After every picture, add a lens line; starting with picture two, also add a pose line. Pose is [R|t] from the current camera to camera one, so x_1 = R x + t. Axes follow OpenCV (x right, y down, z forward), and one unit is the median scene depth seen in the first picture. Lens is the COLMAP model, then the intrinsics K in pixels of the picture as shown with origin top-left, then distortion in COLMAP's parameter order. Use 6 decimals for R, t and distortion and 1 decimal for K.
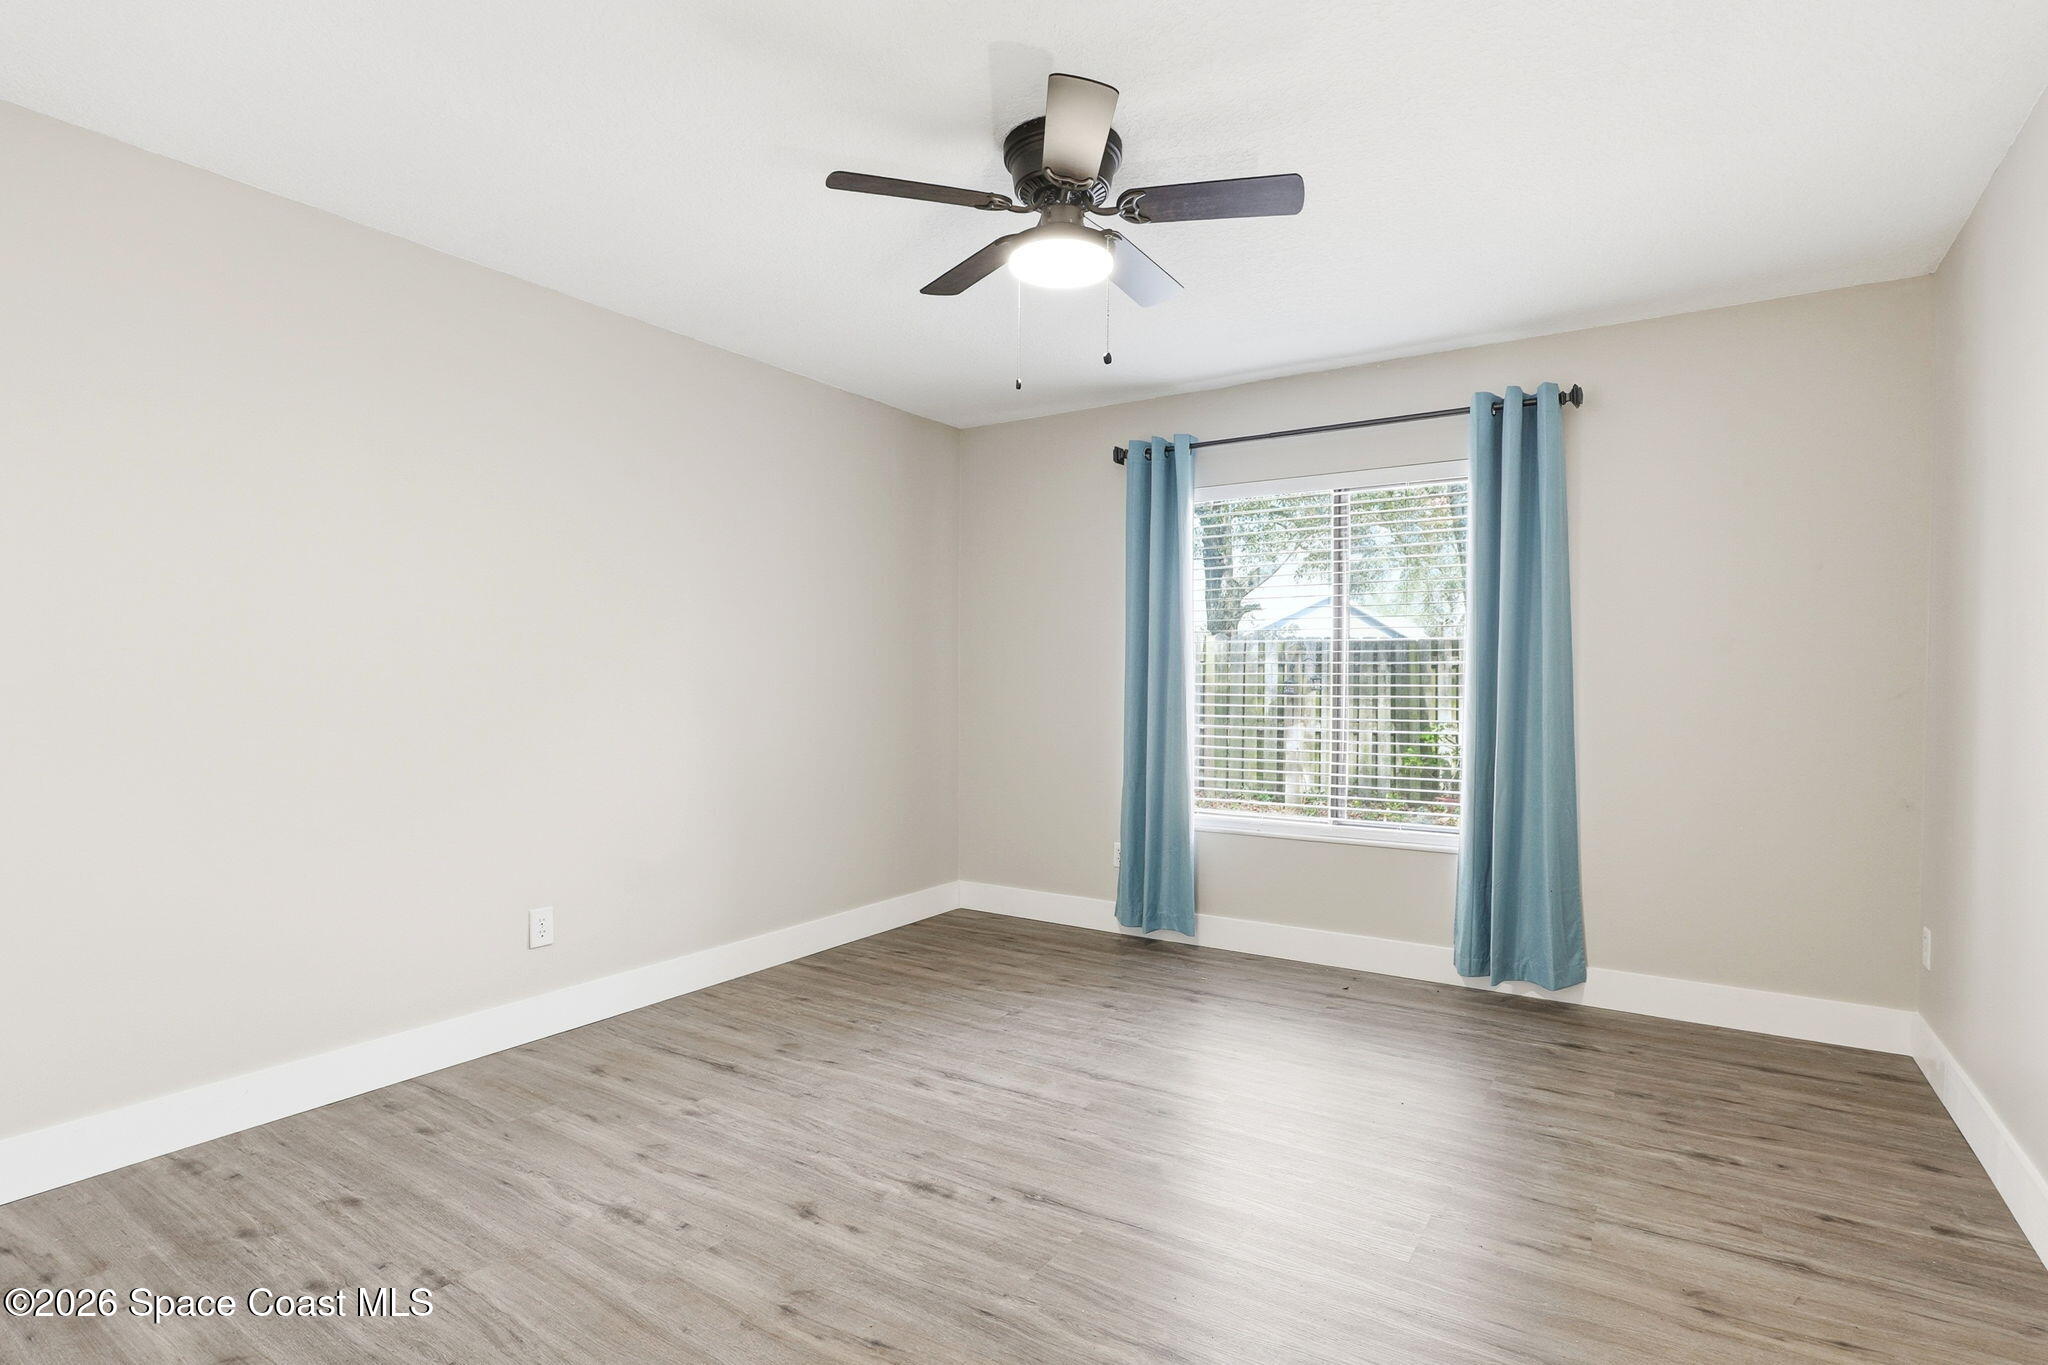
lens RADIAL K [[952.8, 0, 1017.4], [0, 952.8, 690.5], [0, 0, 1]] dist [-0.022228, 0.005140]
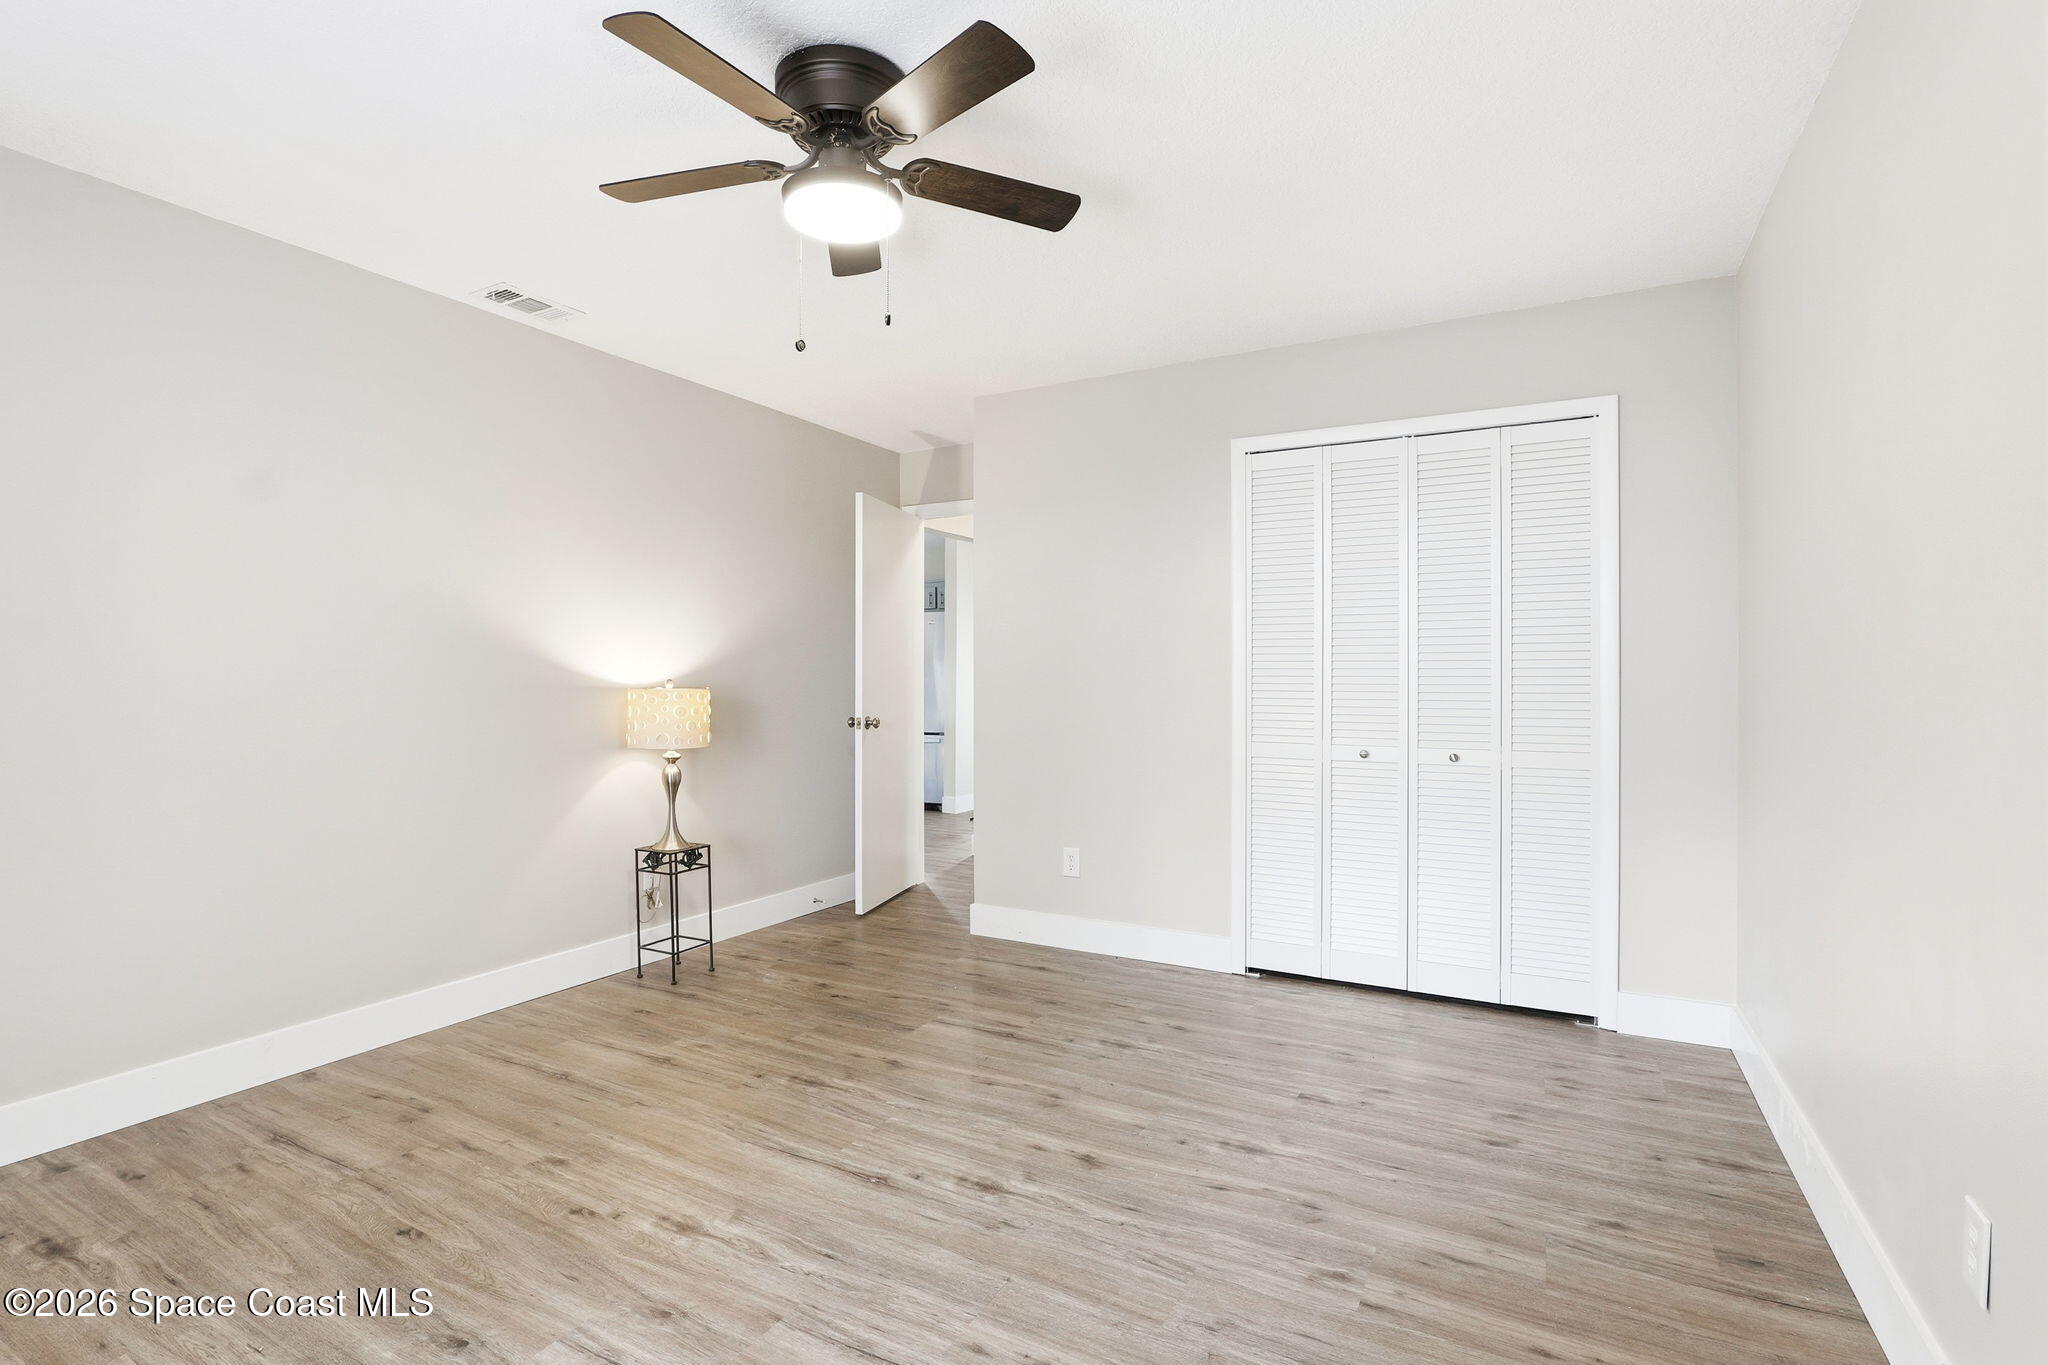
lens RADIAL K [[952.8, 0, 1027.5], [0, 952.8, 687.1], [0, 0, 1]] dist [-0.022228, 0.005140]
pose [[-0.996280, -0.001220, -0.086170, -0.025928], [-0.002493, 0.999889, 0.014665, -0.007086], [0.086143, 0.014825, -0.996172, 0.956828]]
